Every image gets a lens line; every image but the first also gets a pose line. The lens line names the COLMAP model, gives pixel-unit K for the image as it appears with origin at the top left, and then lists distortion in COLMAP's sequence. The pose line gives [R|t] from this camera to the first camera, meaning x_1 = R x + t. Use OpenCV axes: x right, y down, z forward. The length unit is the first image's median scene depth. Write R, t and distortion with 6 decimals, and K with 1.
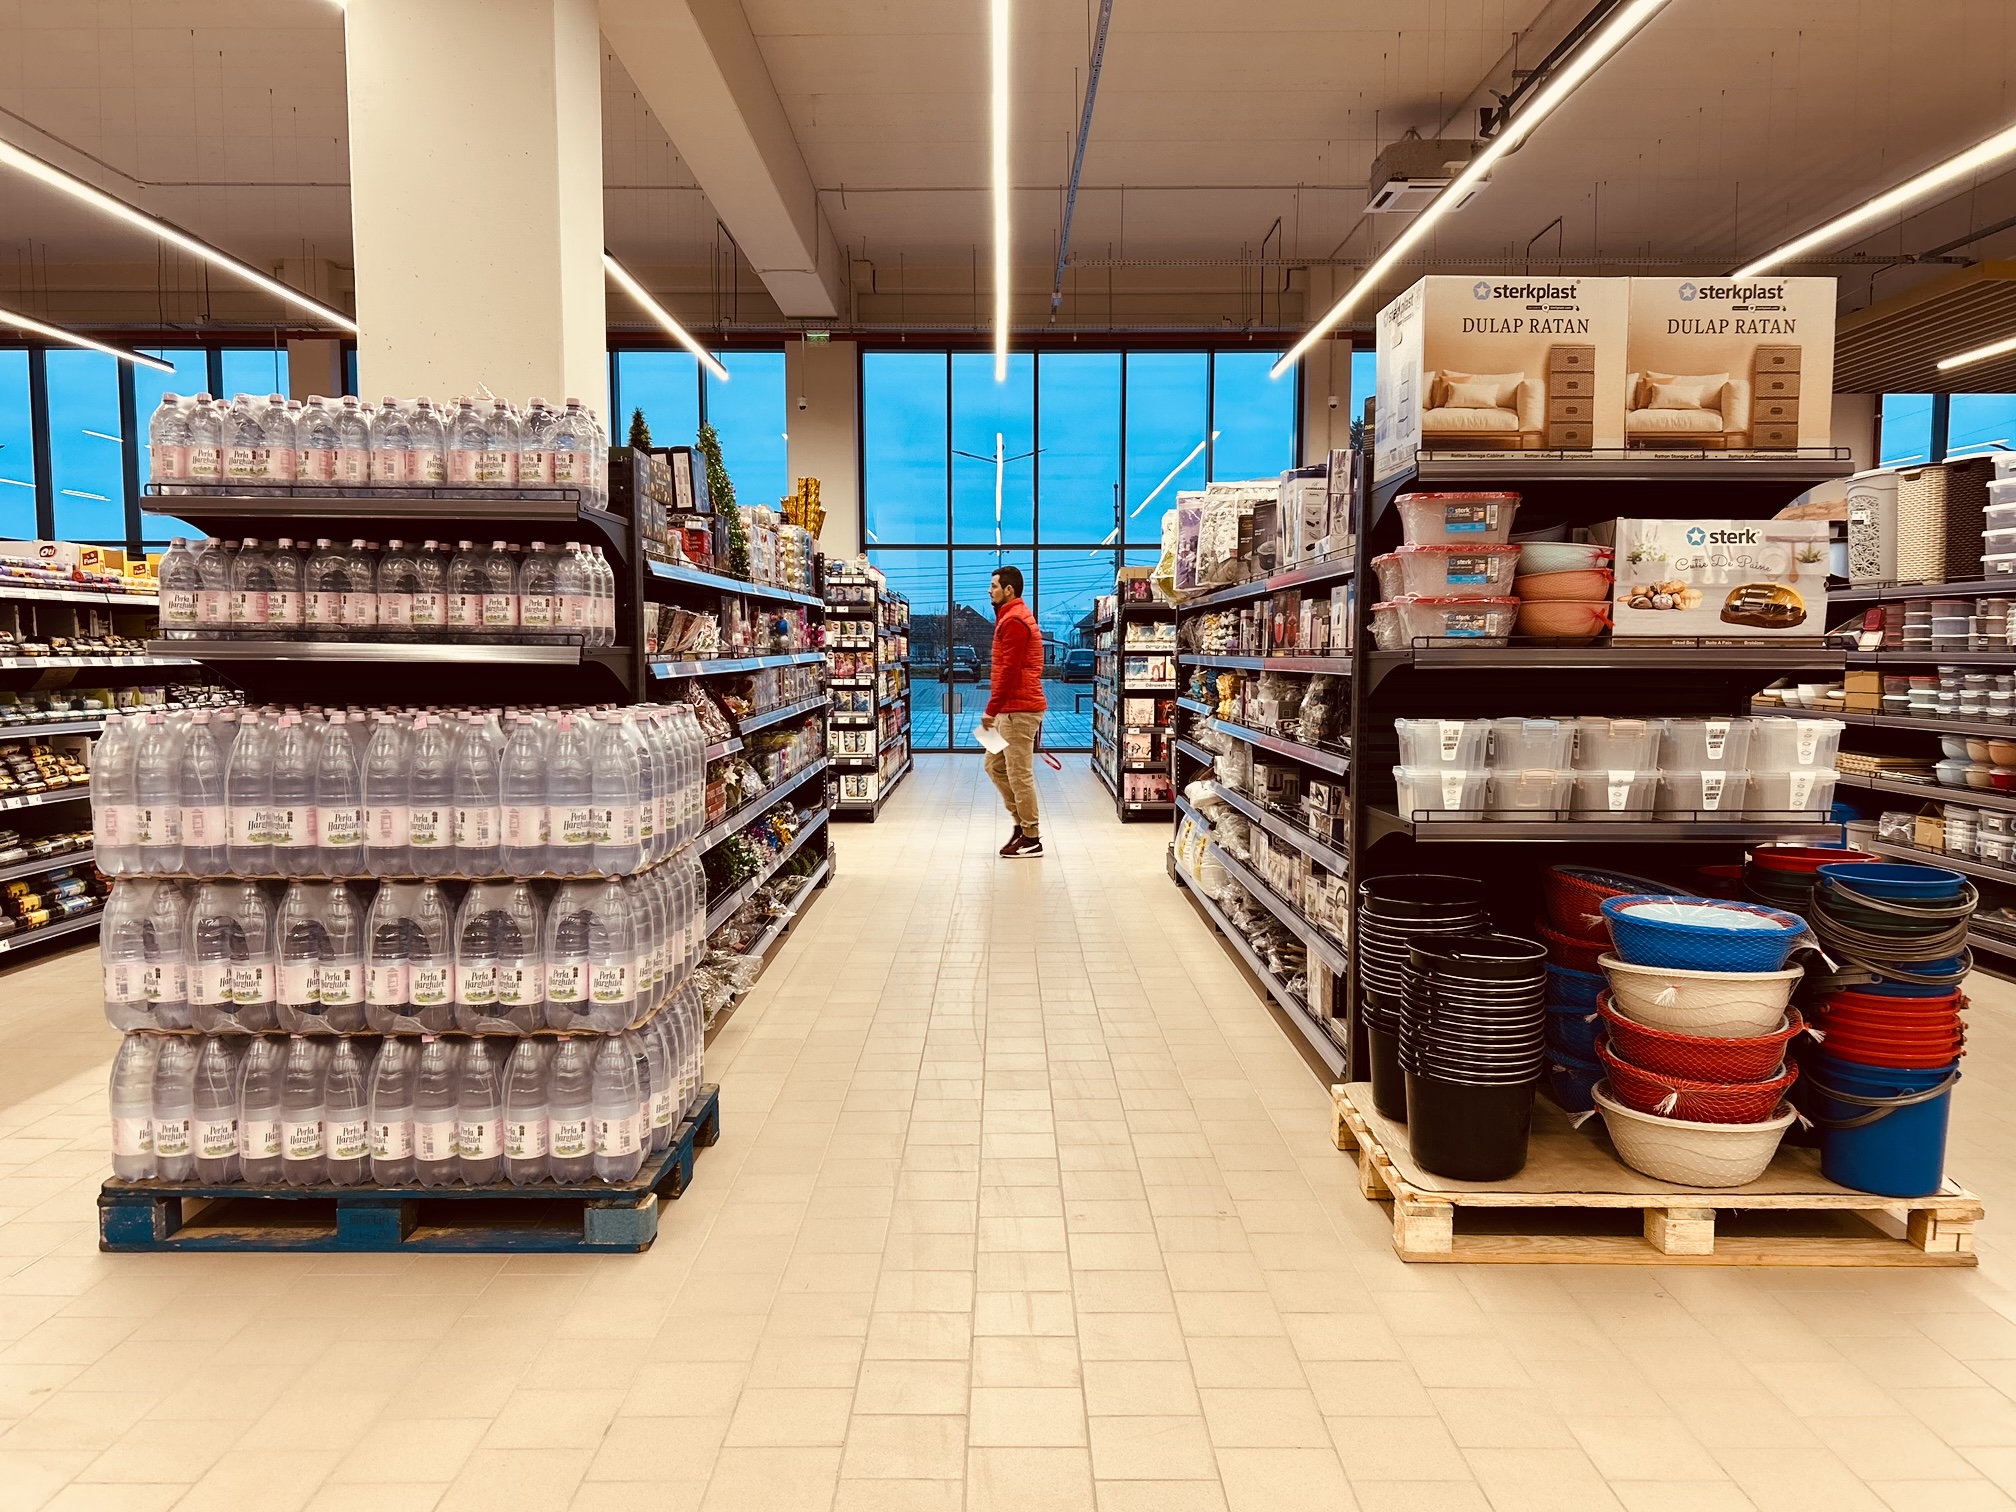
lens RADIAL K [[1519.8, 0, 1011.4], [0, 1519.8, 751.3], [0, 0, 1]] dist [0.052191, -0.034722]
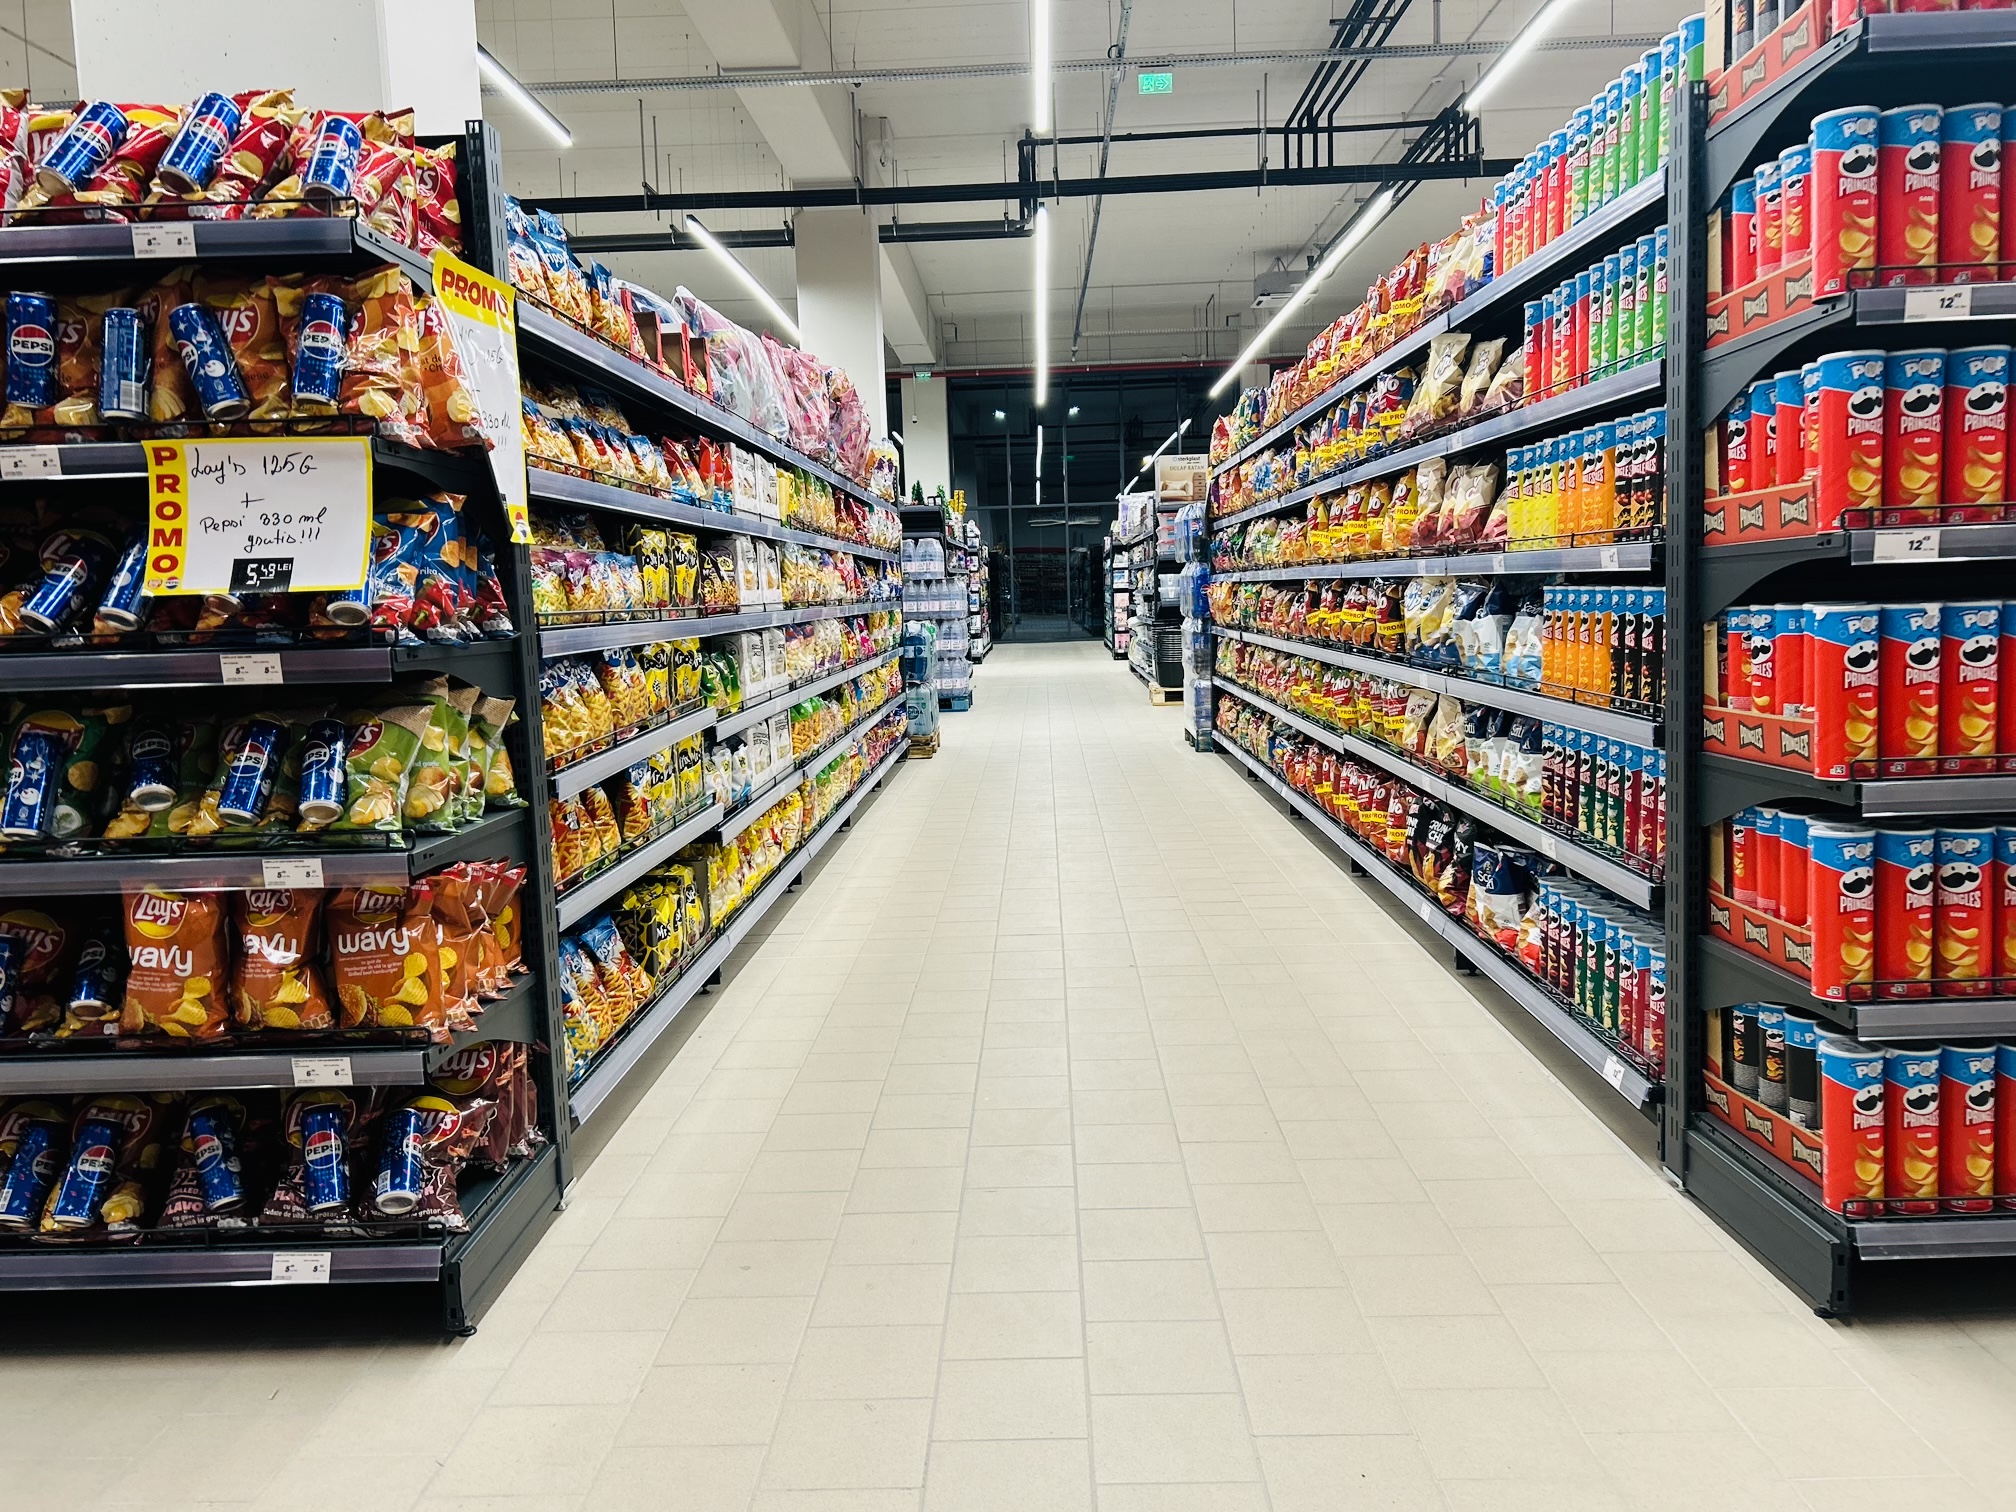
lens RADIAL K [[1519.8, 0, 1006.5], [0, 1519.8, 761.5], [0, 0, 1]] dist [0.052191, -0.034722]
pose [[0.999178, -0.026485, -0.030696, -0.004148], [0.027962, 0.998422, 0.048708, 0.070415], [0.029358, -0.049526, 0.998341, -0.795332]]
